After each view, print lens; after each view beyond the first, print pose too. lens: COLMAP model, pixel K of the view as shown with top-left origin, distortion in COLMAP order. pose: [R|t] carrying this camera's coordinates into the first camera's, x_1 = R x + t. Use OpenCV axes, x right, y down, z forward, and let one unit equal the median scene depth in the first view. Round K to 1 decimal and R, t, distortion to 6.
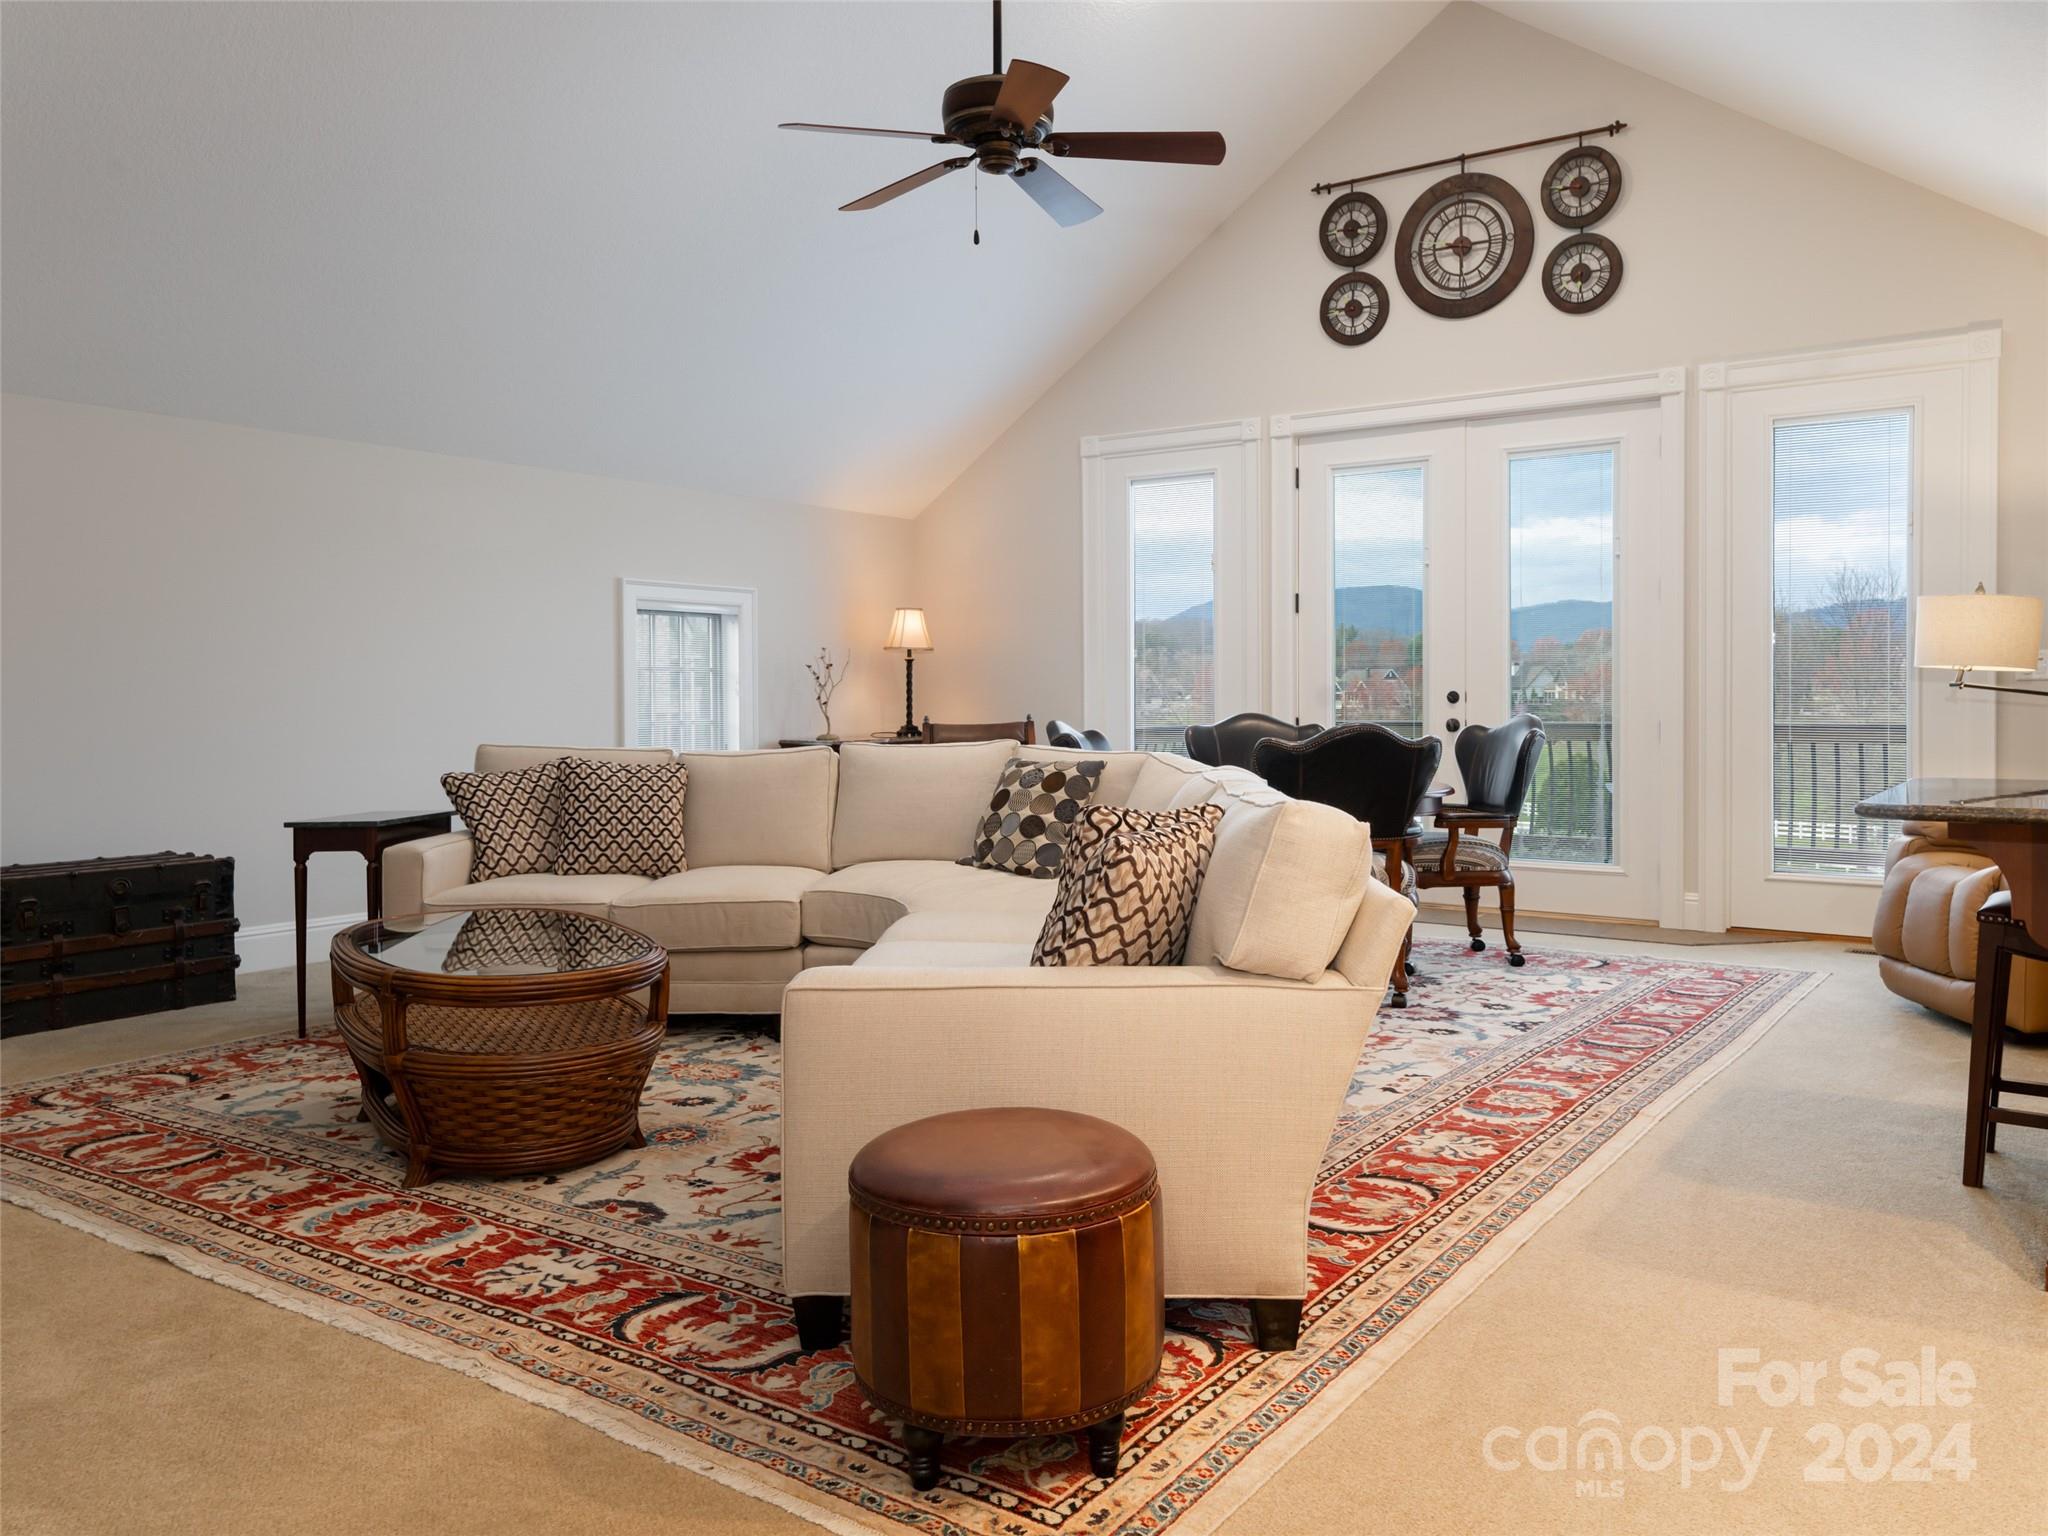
lens RADIAL K [[1548.2, 0, 1024.0], [0, 1548.2, 768.0], [0, 0, 1]] dist [-0.004948, 0.001842]
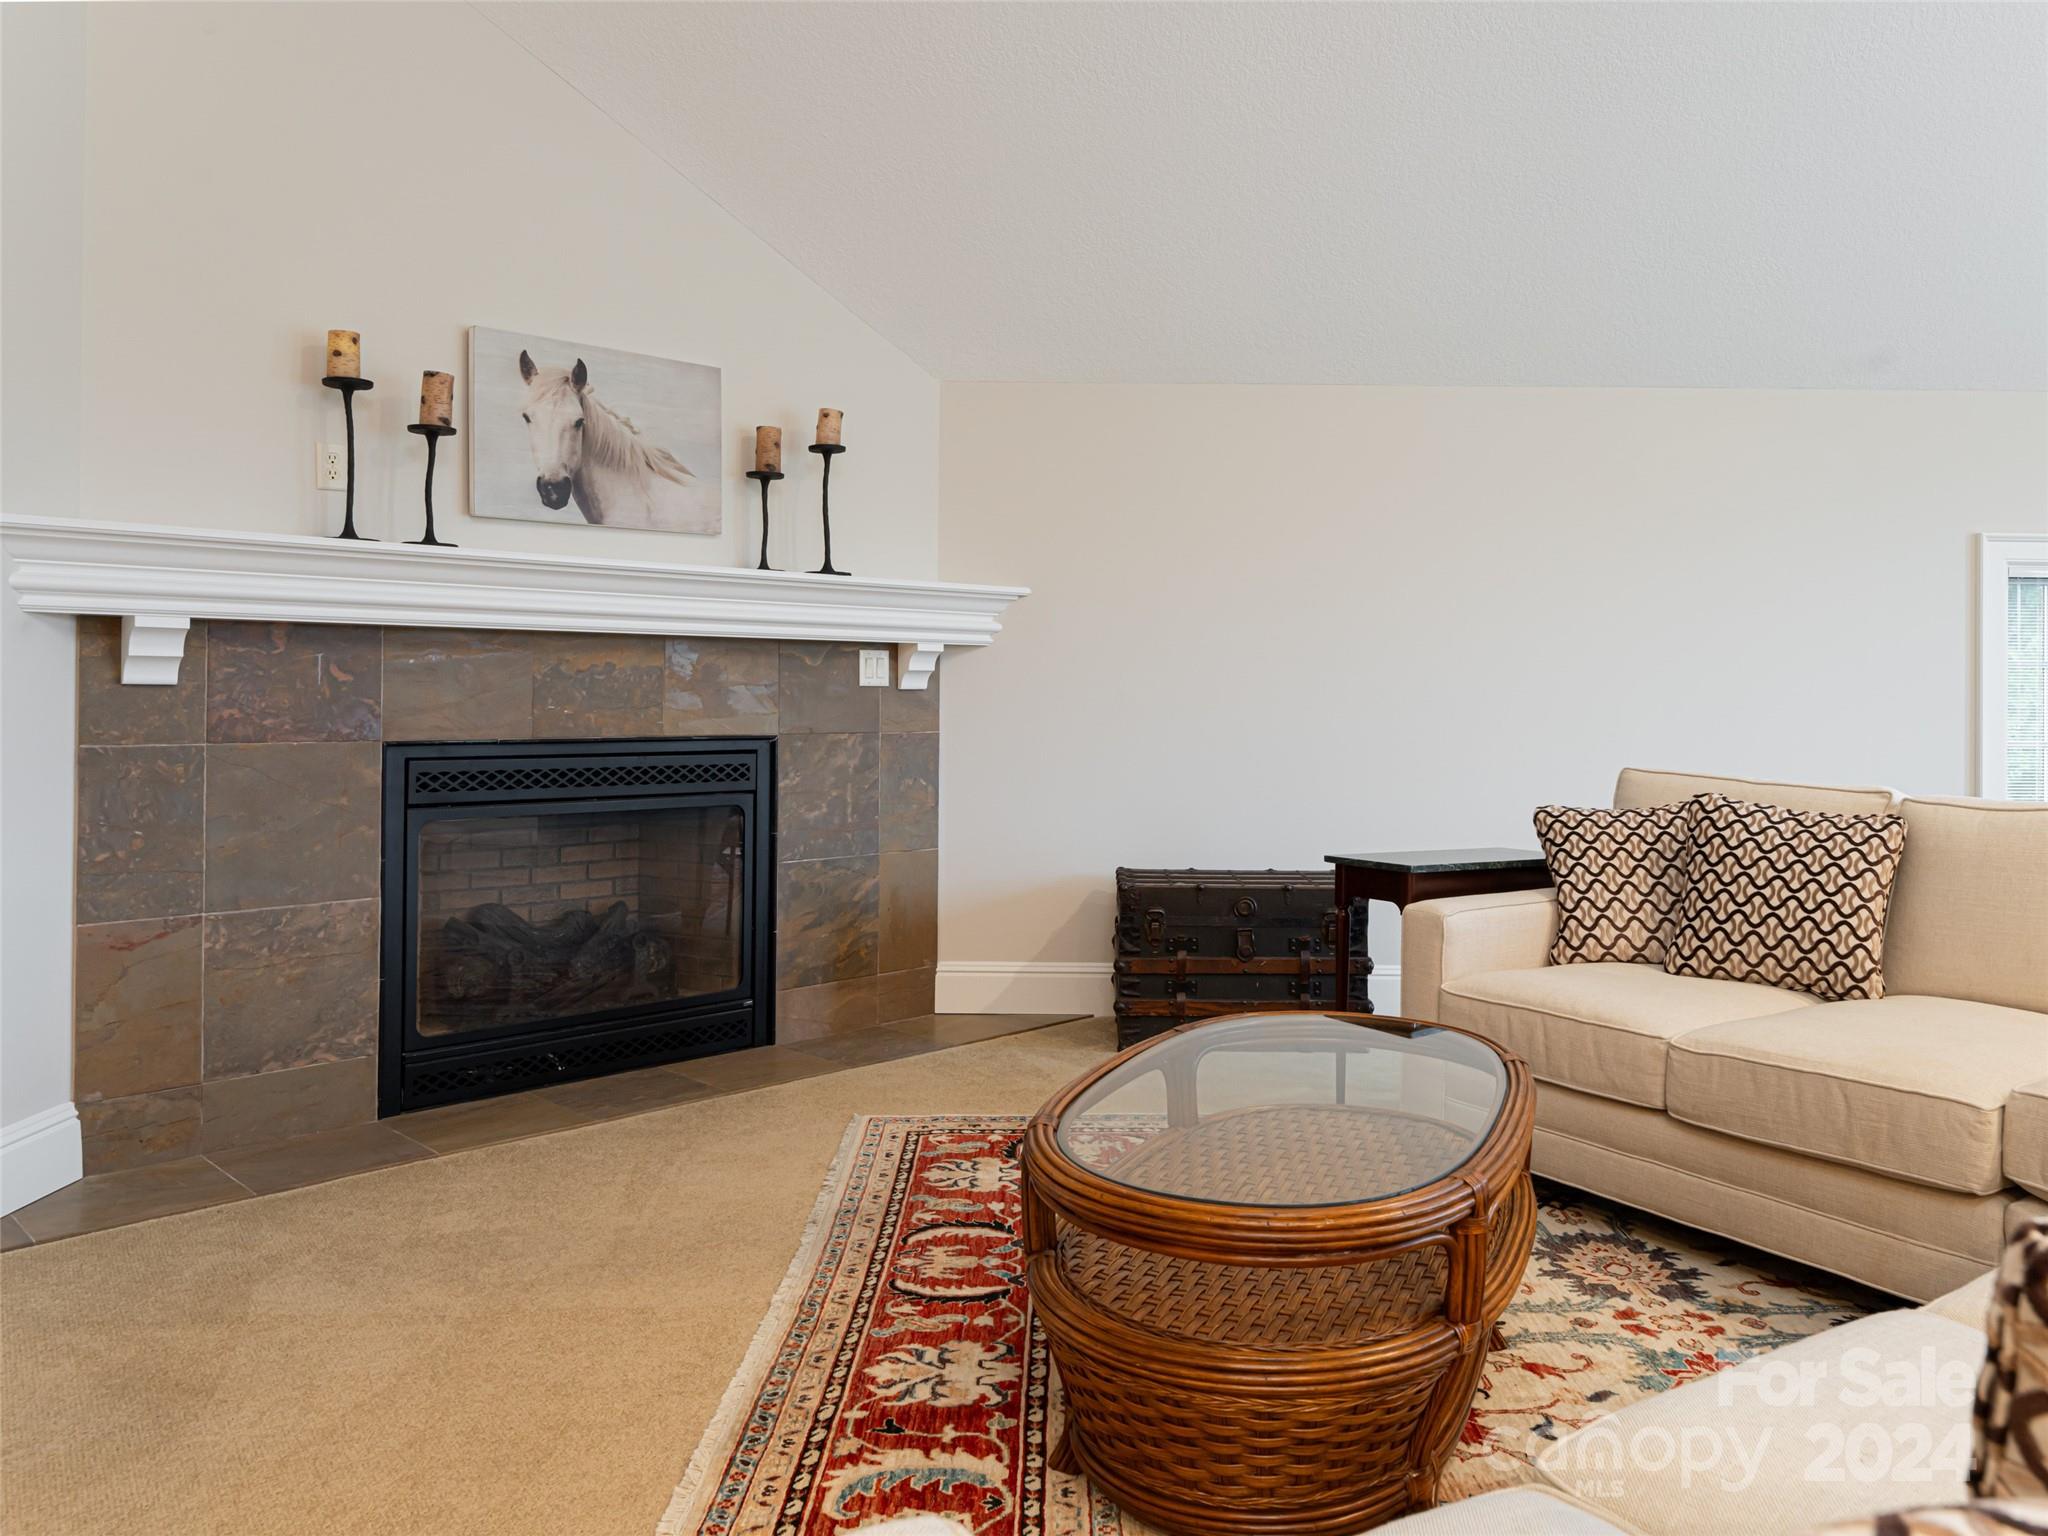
lens RADIAL K [[1535.1, 0, 1024.1], [0, 1535.1, 699.0], [0, 0, 1]] dist [-0.004808, -0.000935]
pose [[0.585715, 0.011941, -0.810429, 0.066423], [-0.049179, 0.998573, -0.020829, -0.019958], [0.809024, 0.052056, 0.585467, 0.386365]]
